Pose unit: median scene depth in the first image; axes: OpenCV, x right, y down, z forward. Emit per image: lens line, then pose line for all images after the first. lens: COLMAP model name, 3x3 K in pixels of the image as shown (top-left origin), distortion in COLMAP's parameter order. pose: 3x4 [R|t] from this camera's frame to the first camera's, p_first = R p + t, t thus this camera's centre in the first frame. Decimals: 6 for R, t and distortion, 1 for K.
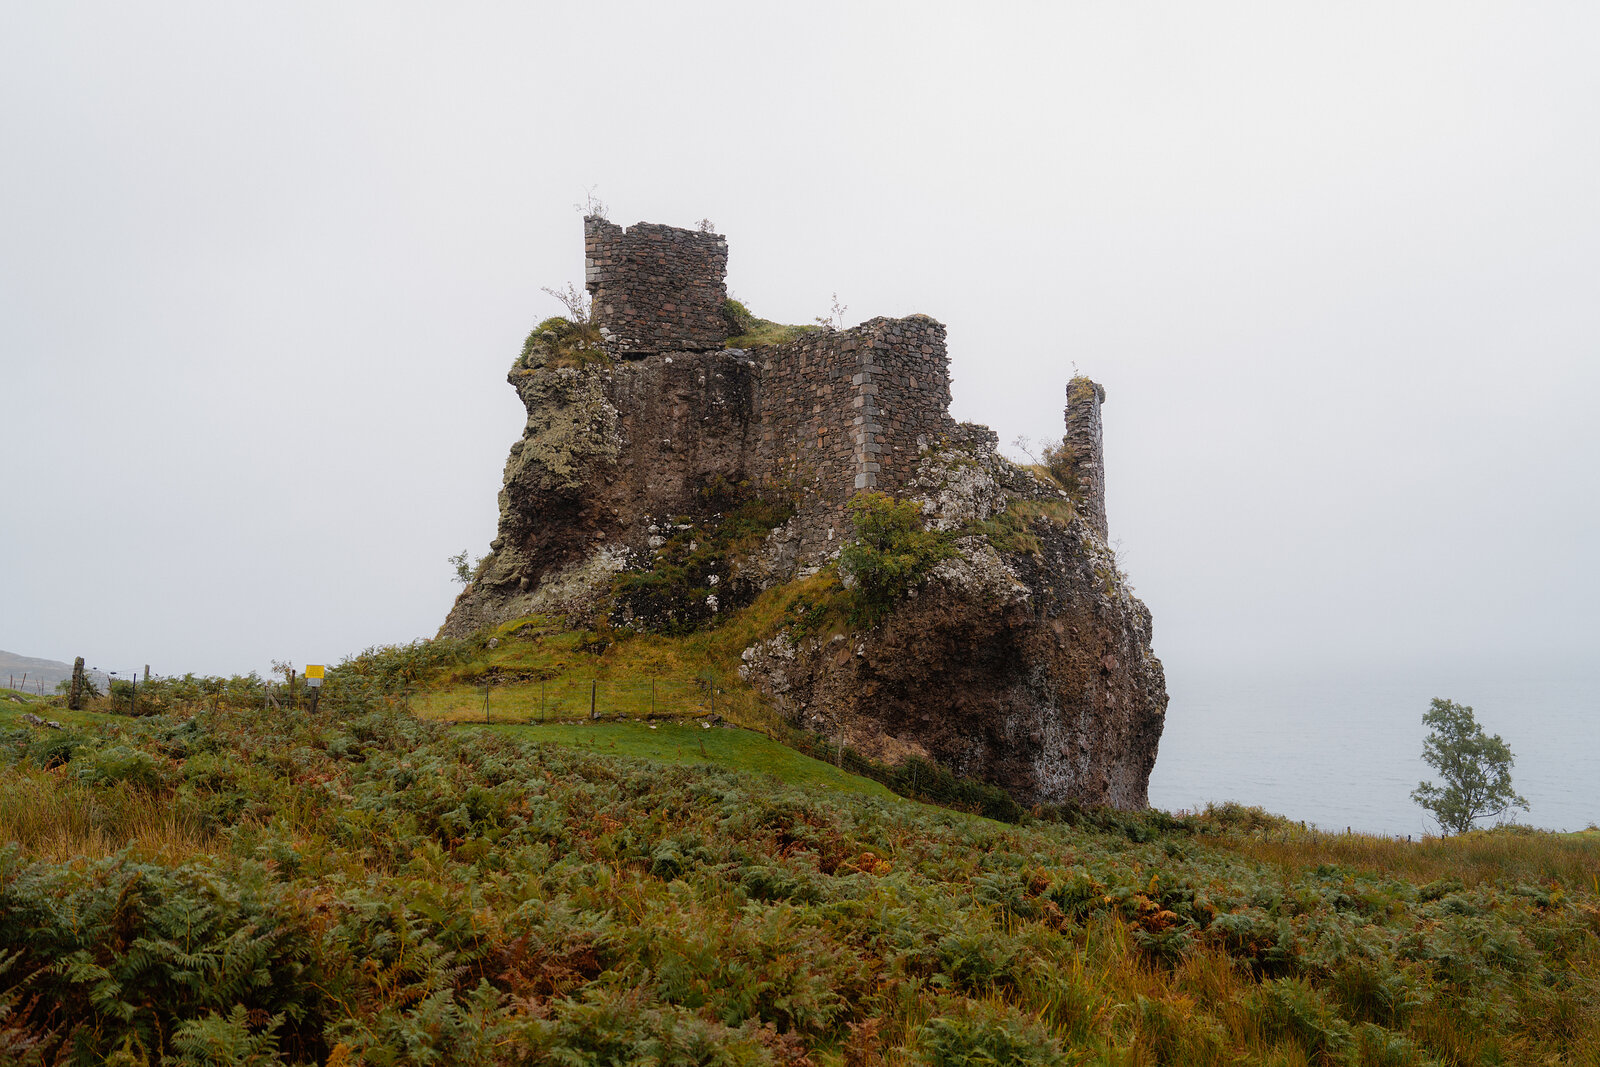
lens RADIAL K [[1124.6, 0, 800.7], [0, 1124.6, 525.1], [0, 0, 1]] dist [-0.104166, 0.050536]
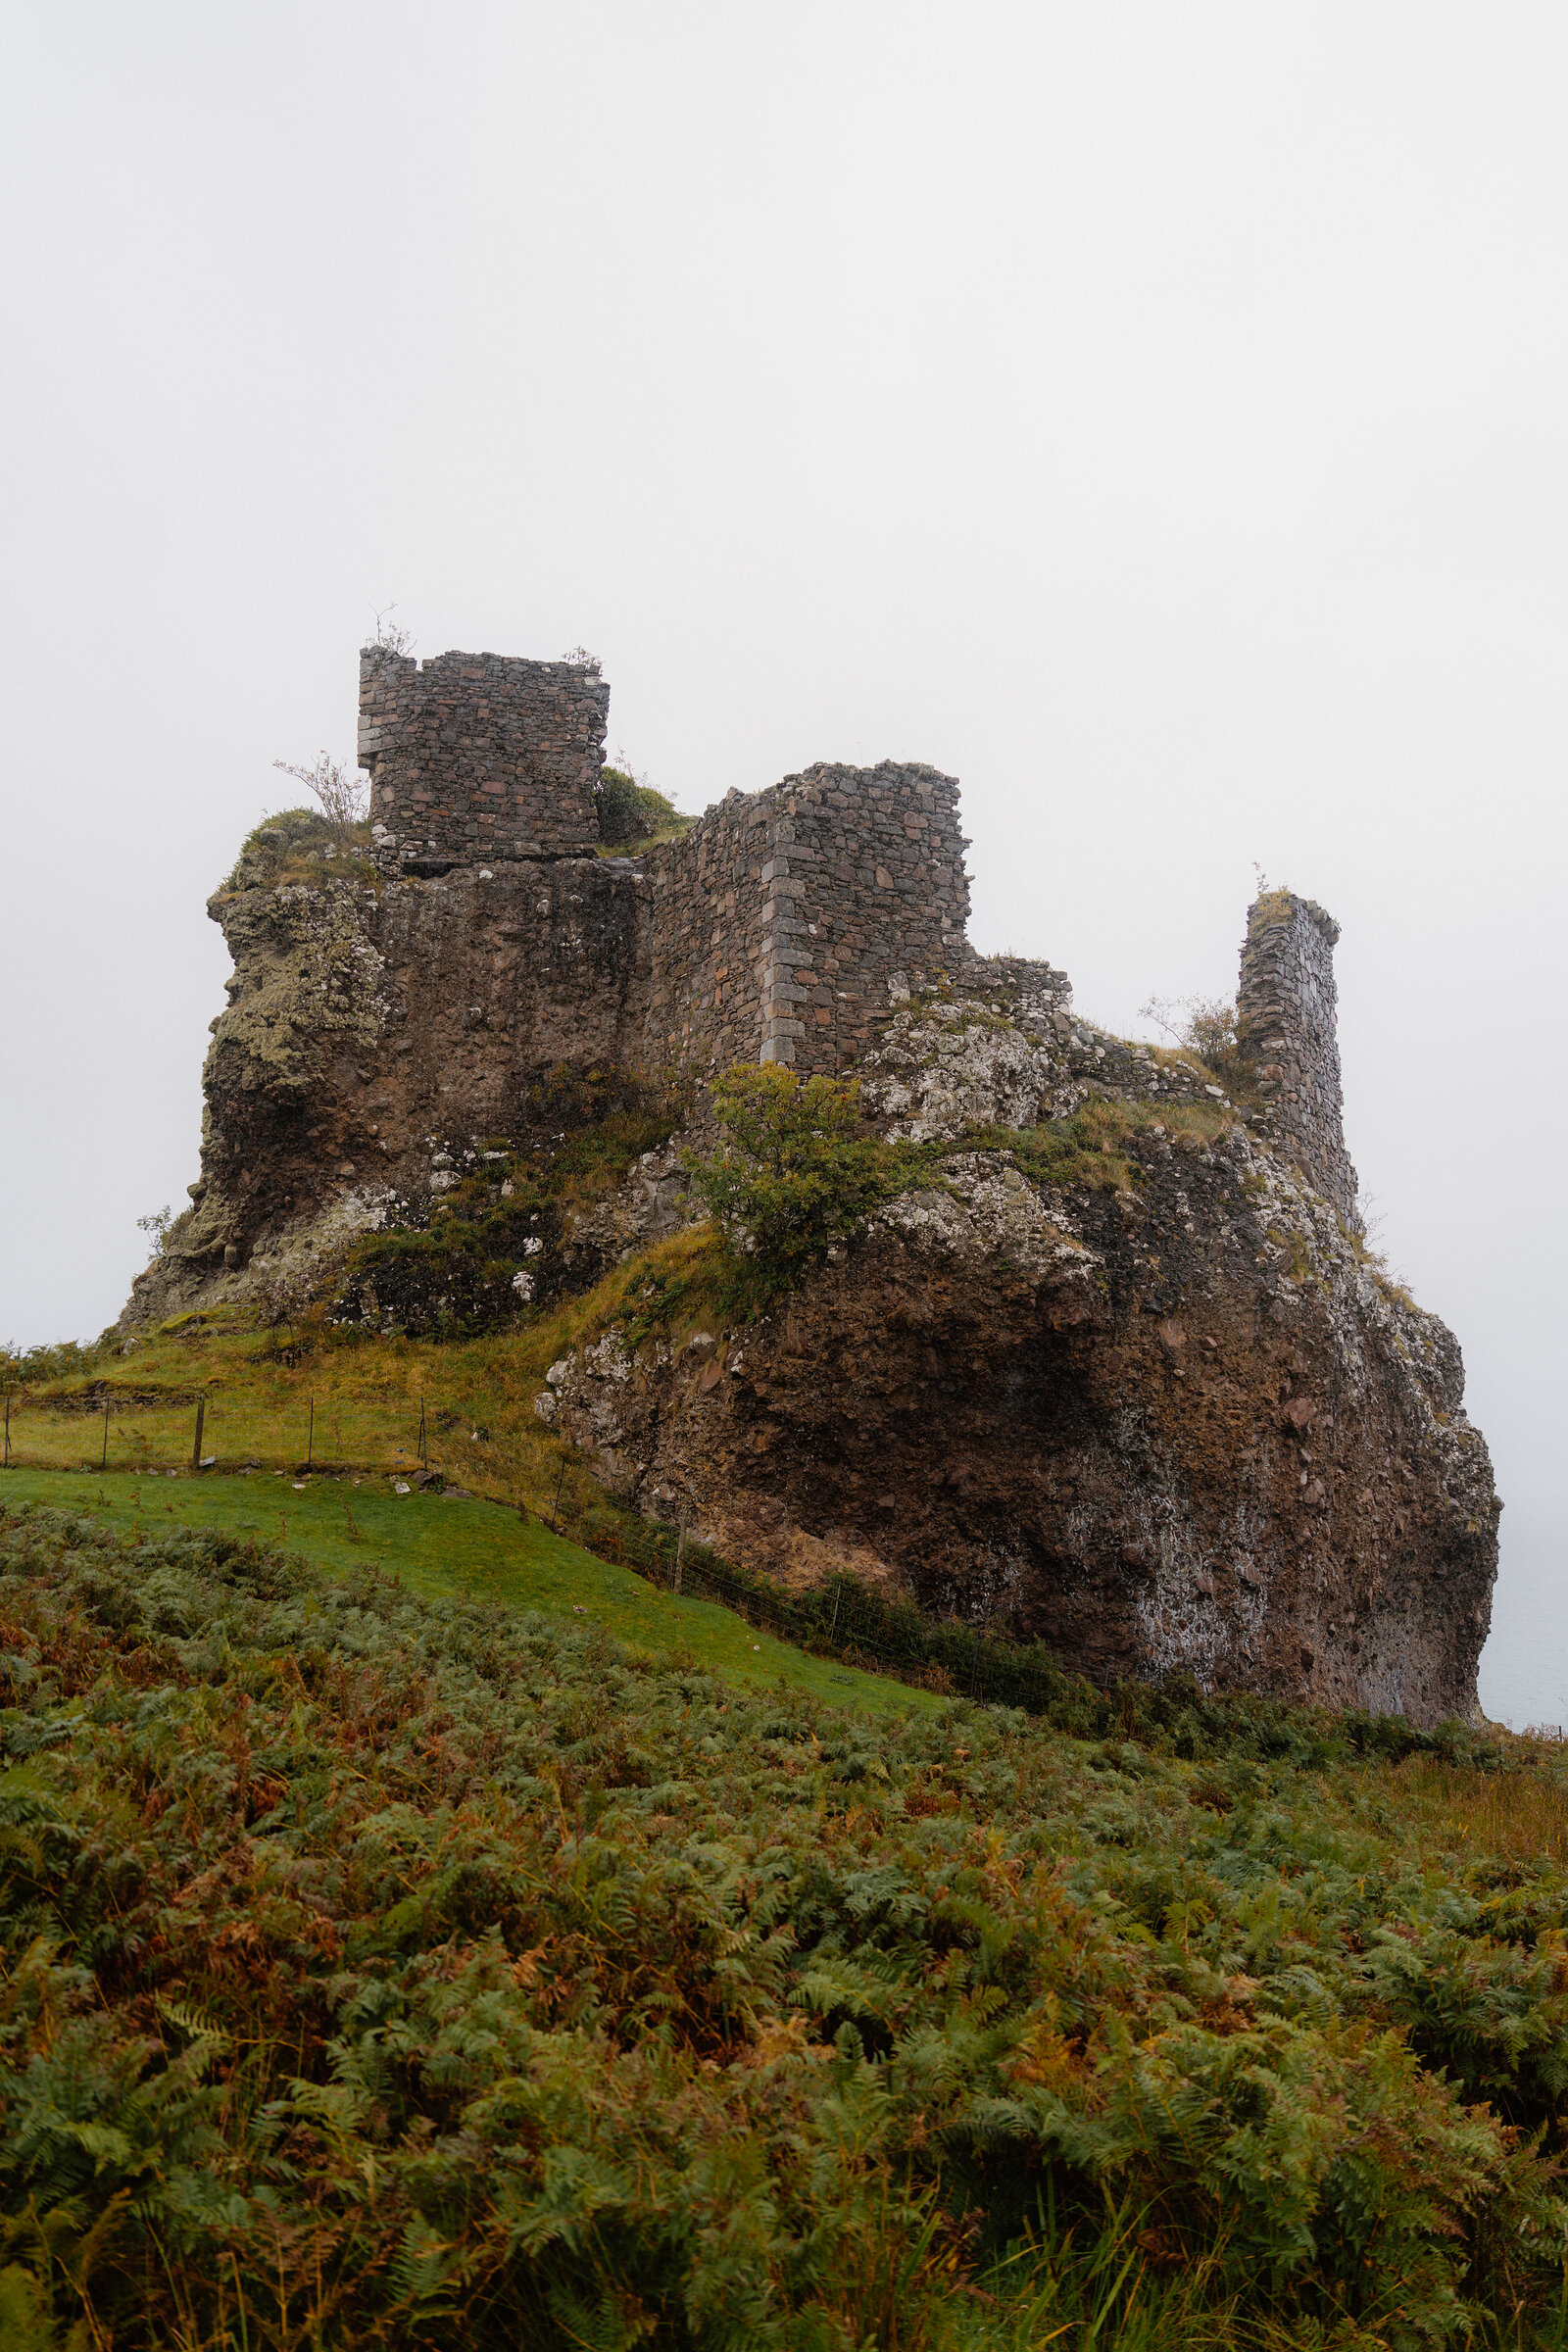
lens RADIAL K [[1653.1, 0, 775.9], [0, 1653.1, 1167.4], [0, 0, 1]] dist [-0.104166, 0.050536]
pose [[0.975522, -0.018695, -0.219105, 0.220743], [0.001740, 0.997005, -0.077319, 0.073058], [0.219895, 0.075045, 0.972633, 0.225390]]
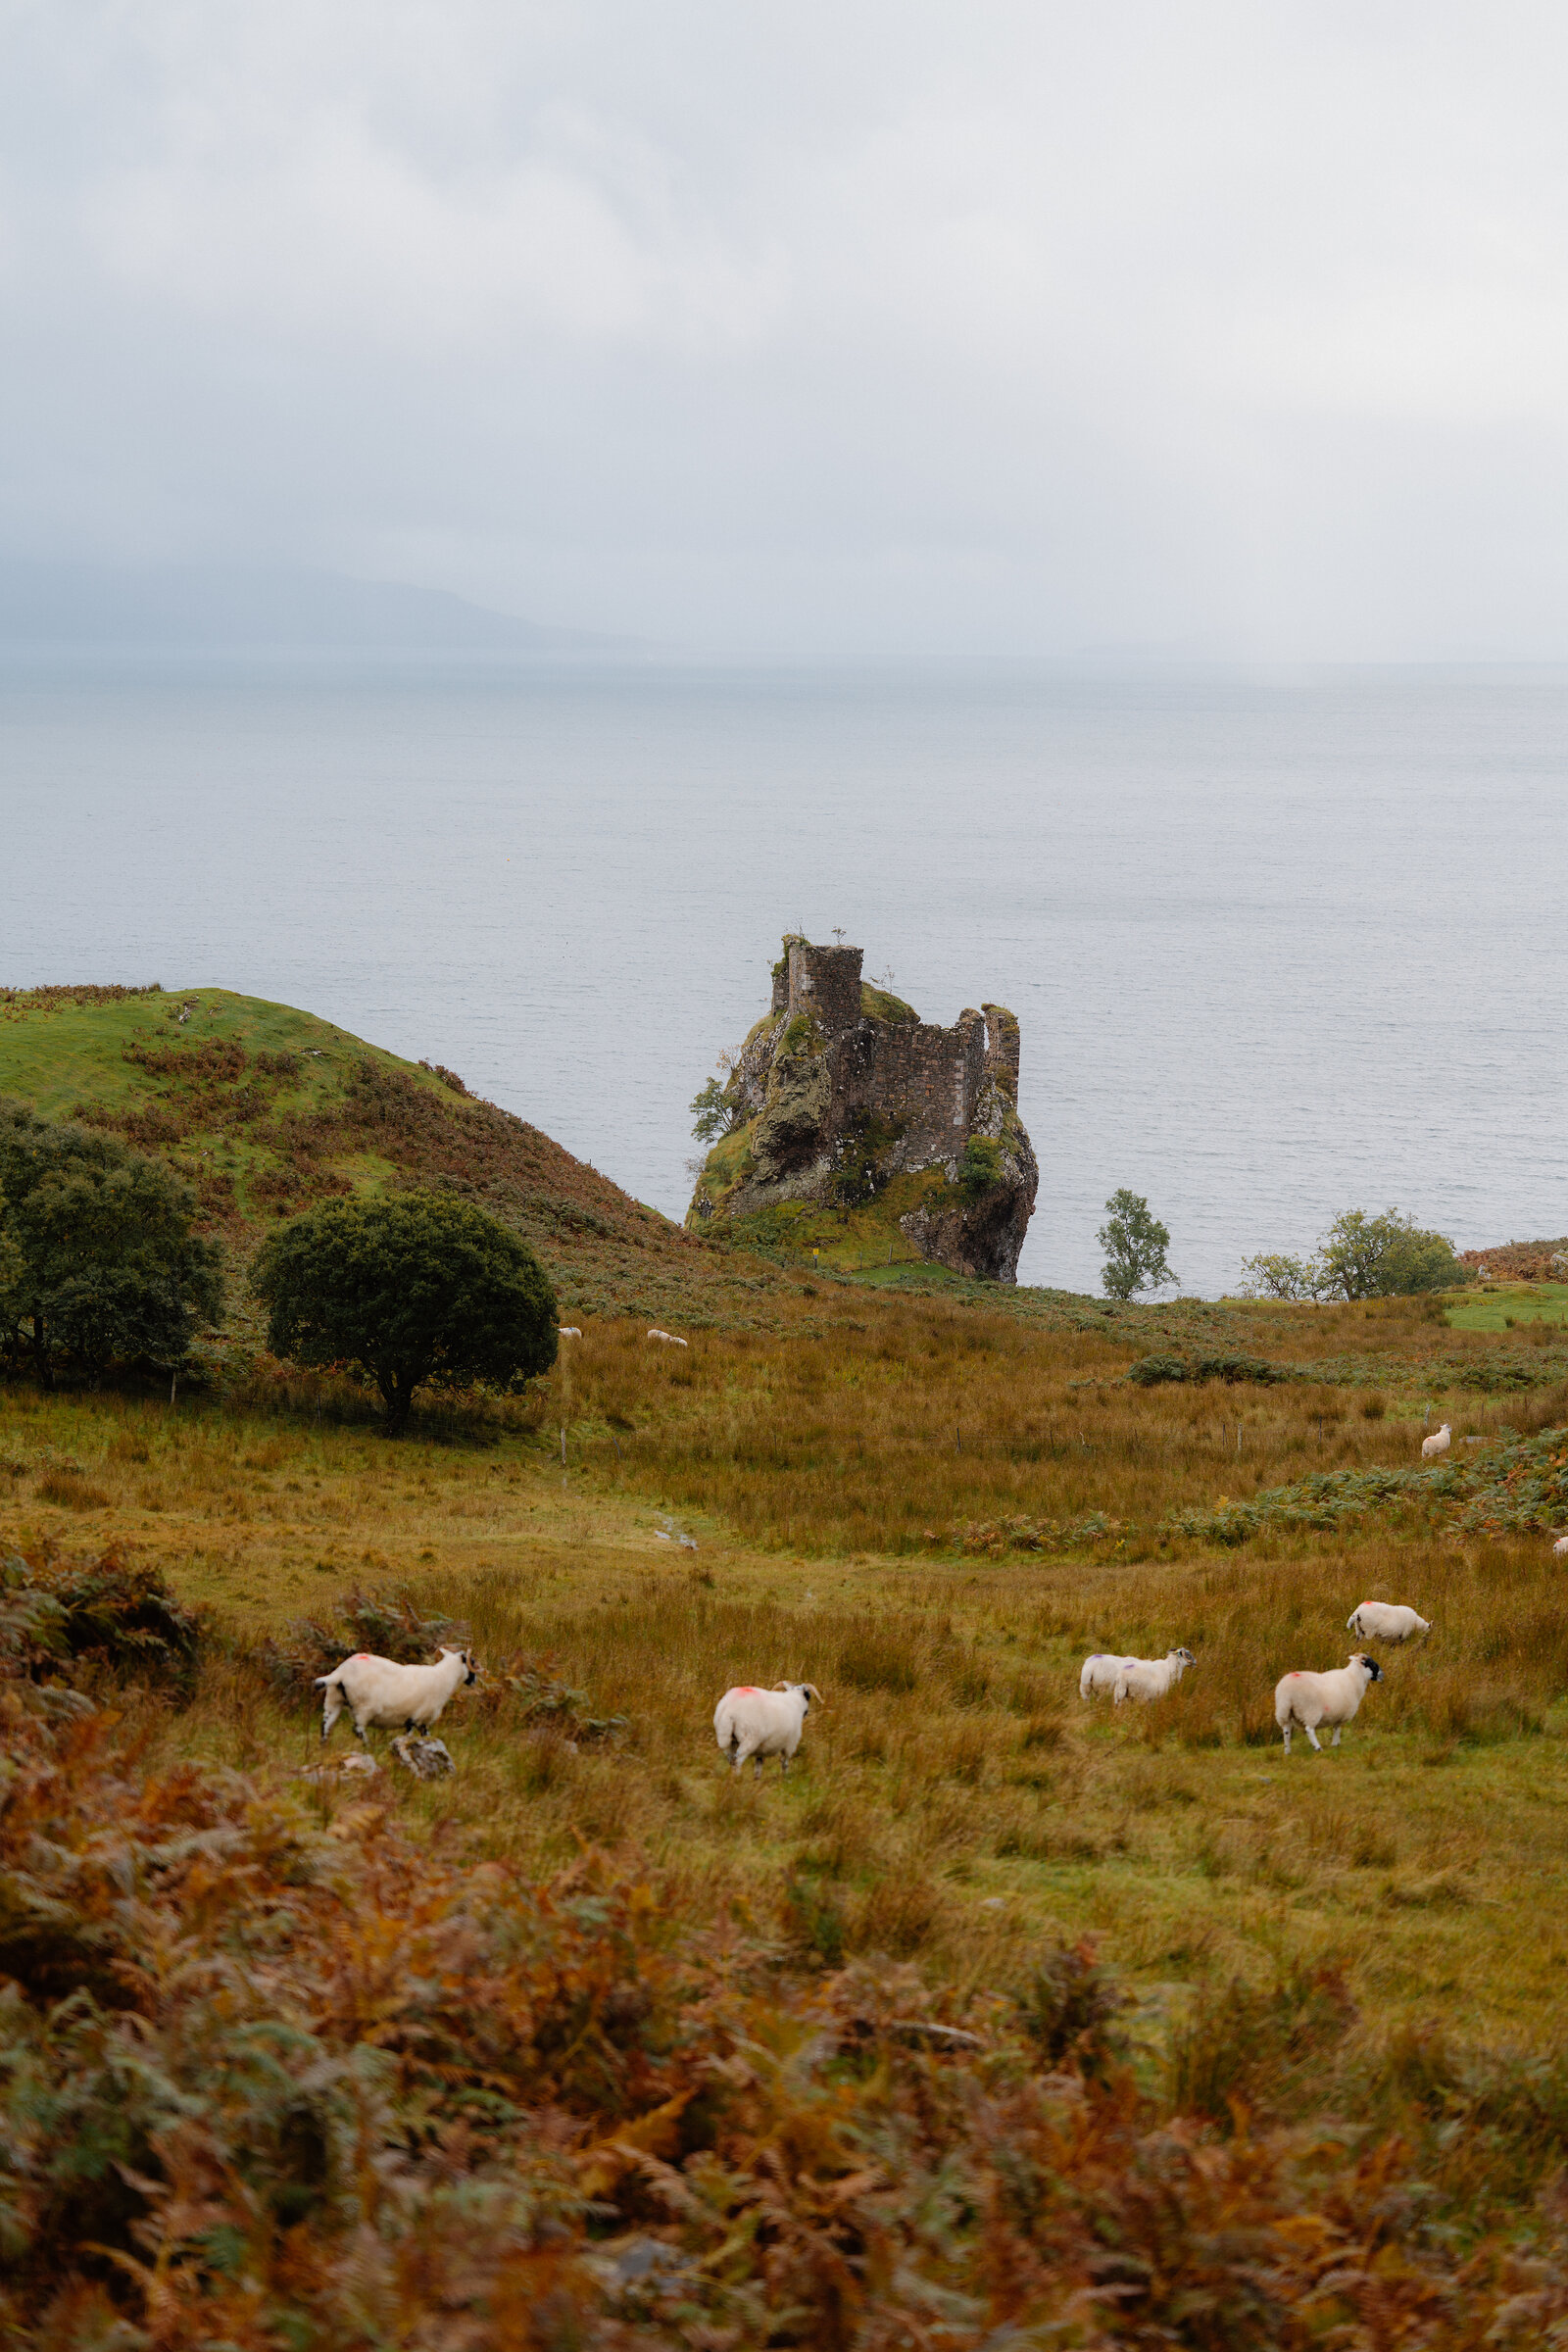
lens RADIAL K [[4796.0, 0, 783.7], [0, 4796.0, 1176.6], [0, 0, 1]] dist [0.295234, 0.000000]
pose [[0.820893, -0.029740, 0.570307, -4.315045], [-0.102998, 0.974557, 0.199075, -1.375869], [-0.561717, -0.222160, 0.796943, -4.704209]]
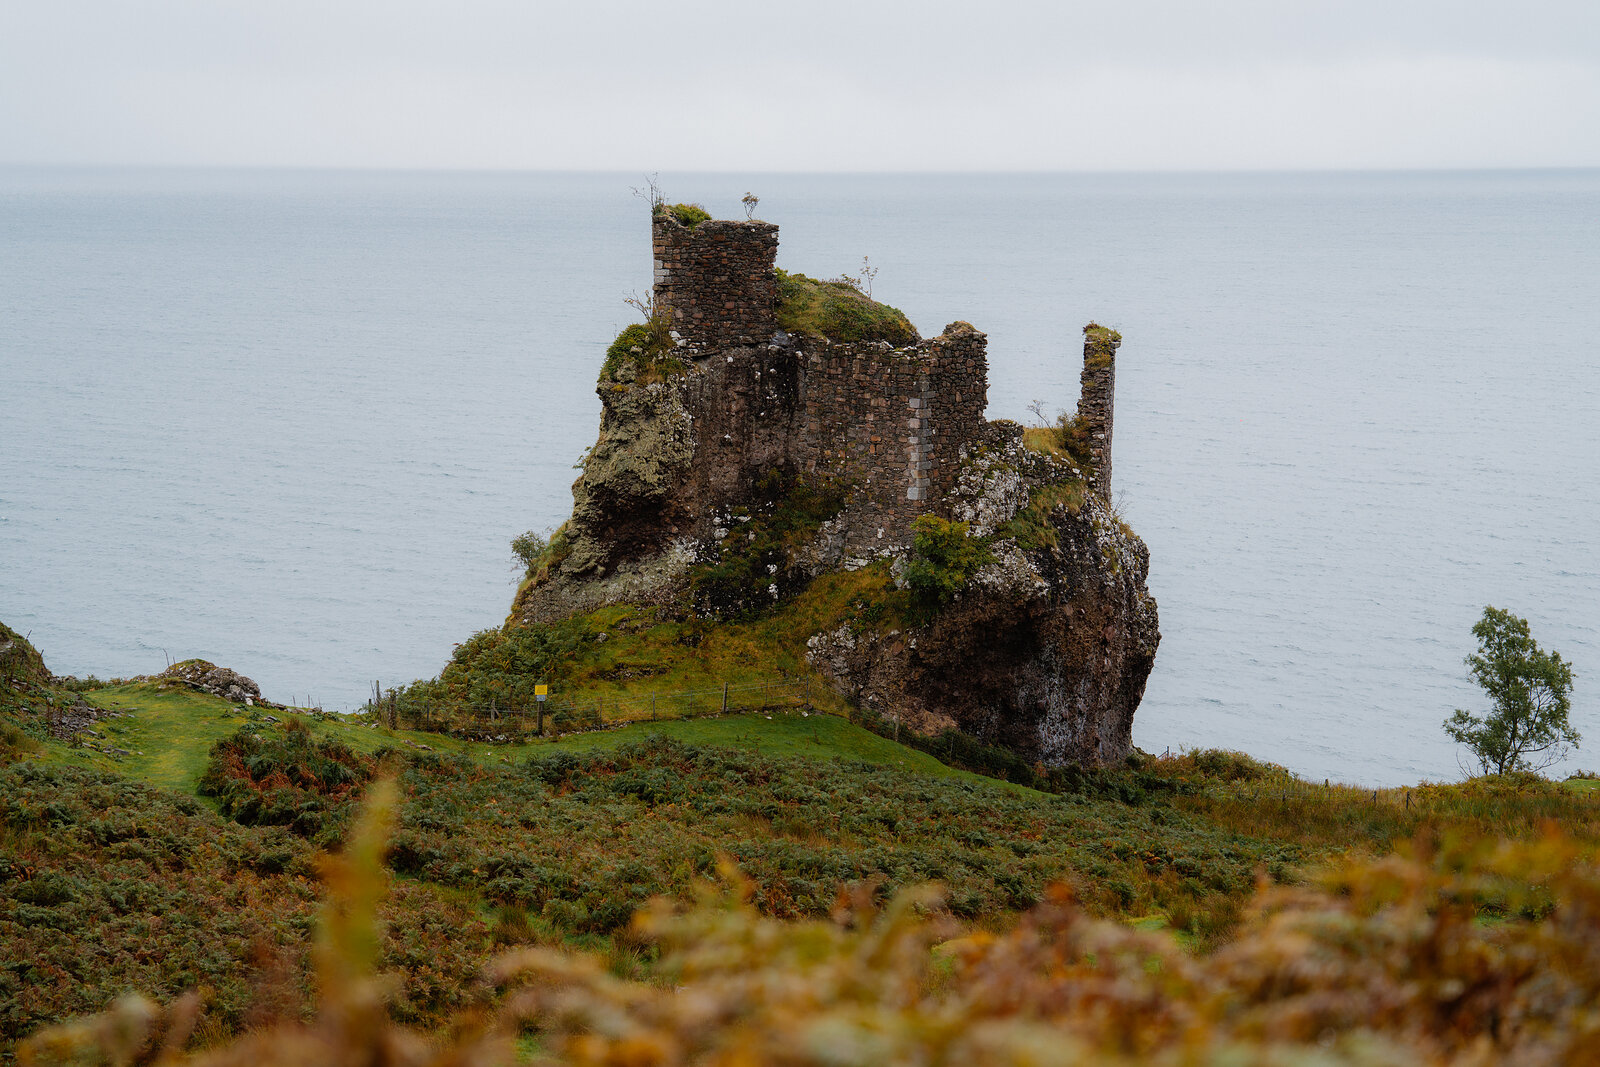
lens RADIAL K [[3262.6, 0, 772.9], [0, 3262.6, 510.6], [0, 0, 1]] dist [0.295234, 0.000000]
pose [[0.979862, 0.008055, 0.199511, -0.719697], [-0.053491, 0.973254, 0.223418, -0.727255], [-0.192376, -0.229591, 0.954086, -2.062160]]
